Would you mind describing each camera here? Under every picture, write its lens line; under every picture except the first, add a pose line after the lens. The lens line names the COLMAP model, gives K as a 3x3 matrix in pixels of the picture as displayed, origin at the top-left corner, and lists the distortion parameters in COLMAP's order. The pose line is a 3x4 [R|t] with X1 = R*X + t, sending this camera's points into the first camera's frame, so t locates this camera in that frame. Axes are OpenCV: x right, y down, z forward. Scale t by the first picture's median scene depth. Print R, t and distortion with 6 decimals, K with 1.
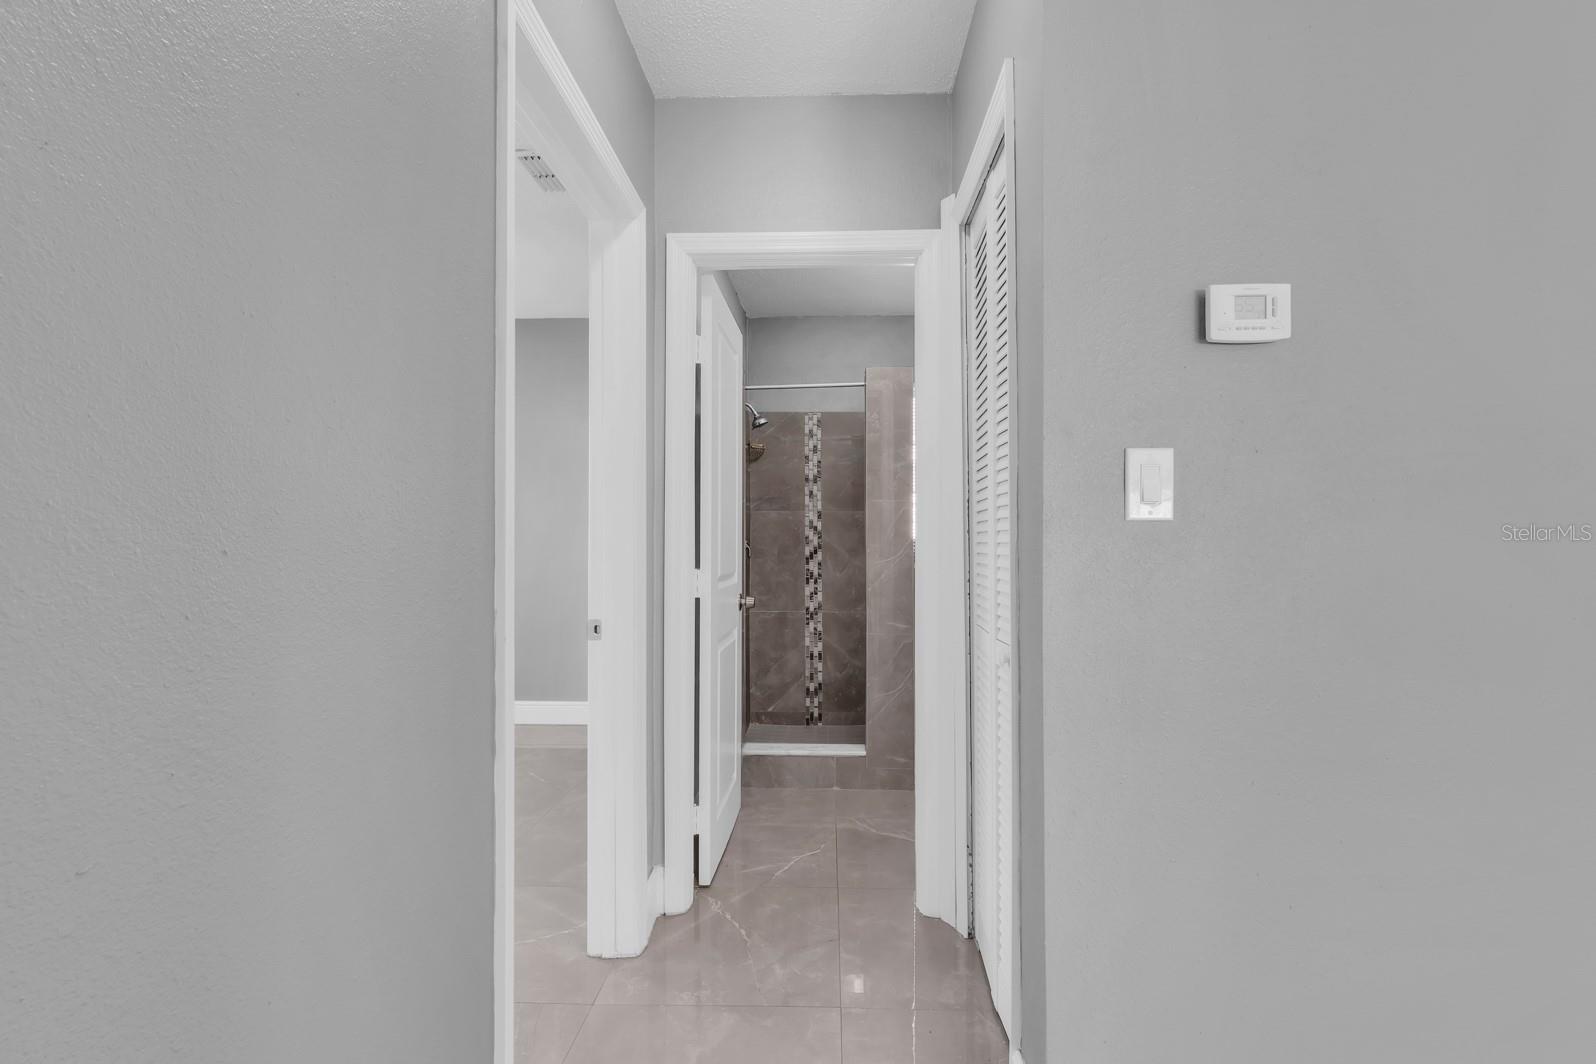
lens RADIAL K [[728.4, 0, 800.4], [0, 728.4, 537.2], [0, 0, 1]] dist [0.001554, 0.000084]
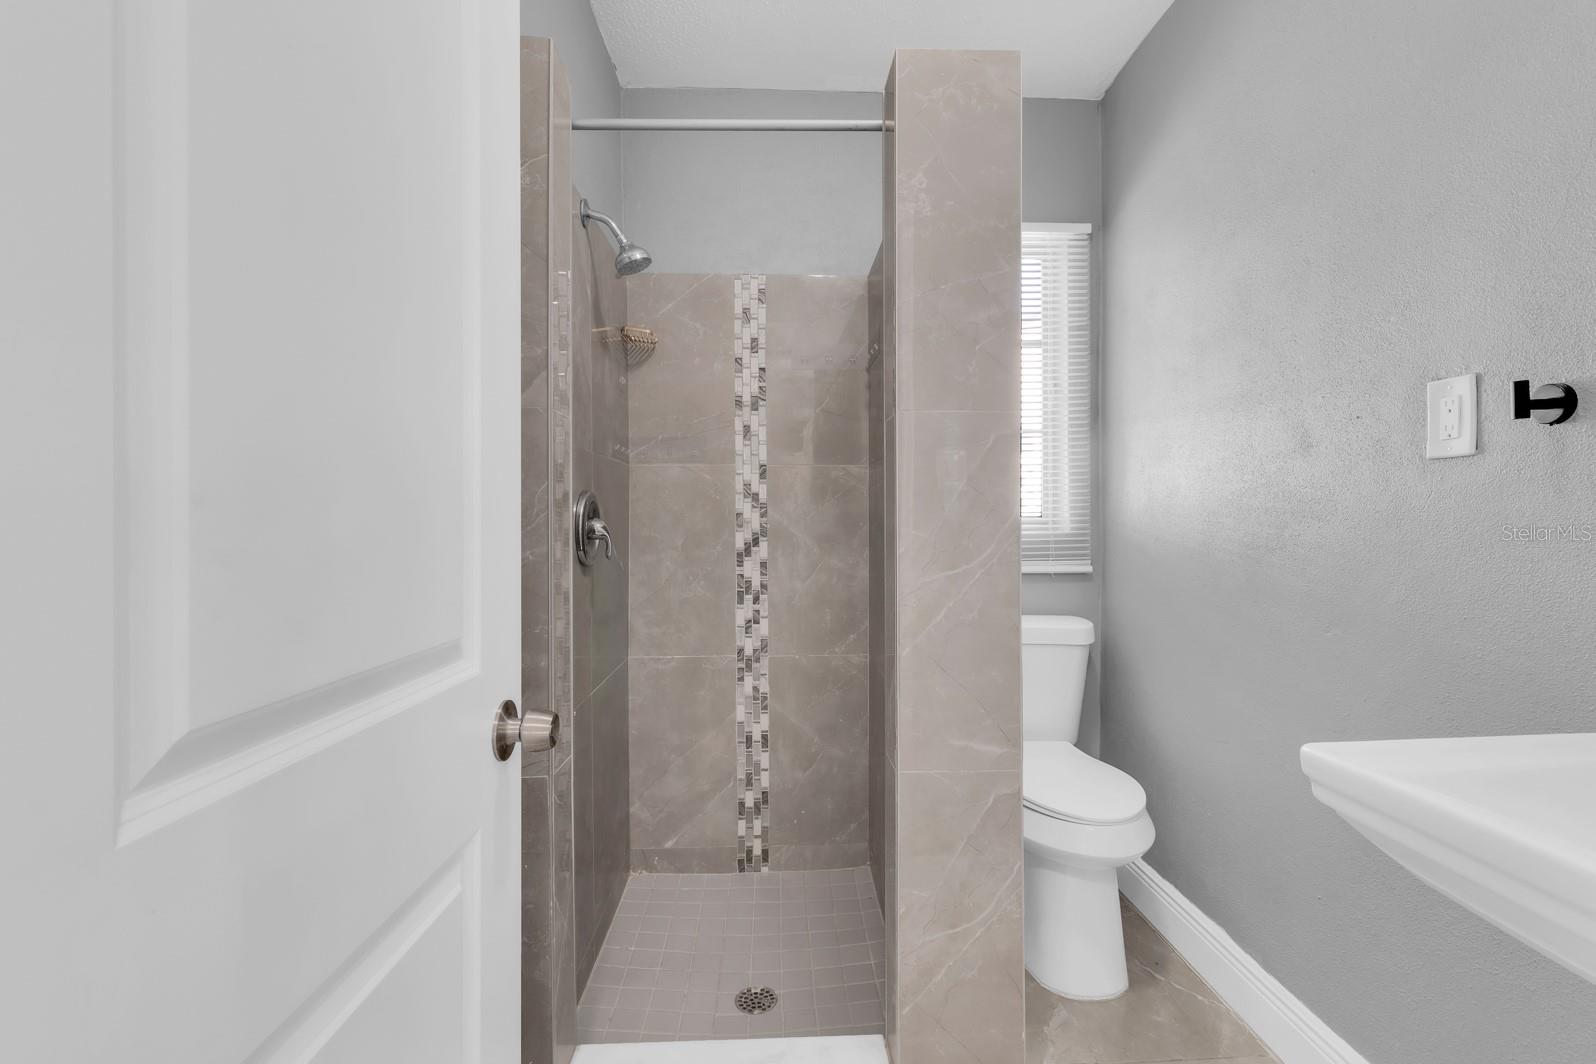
lens RADIAL K [[728.4, 0, 807.1], [0, 728.4, 529.0], [0, 0, 1]] dist [0.001554, 0.000084]
pose [[0.995471, -0.002931, 0.095022, 0.007821], [0.001359, 0.999861, 0.016613, 0.002193], [-0.095057, -0.016409, 0.995337, 0.476229]]
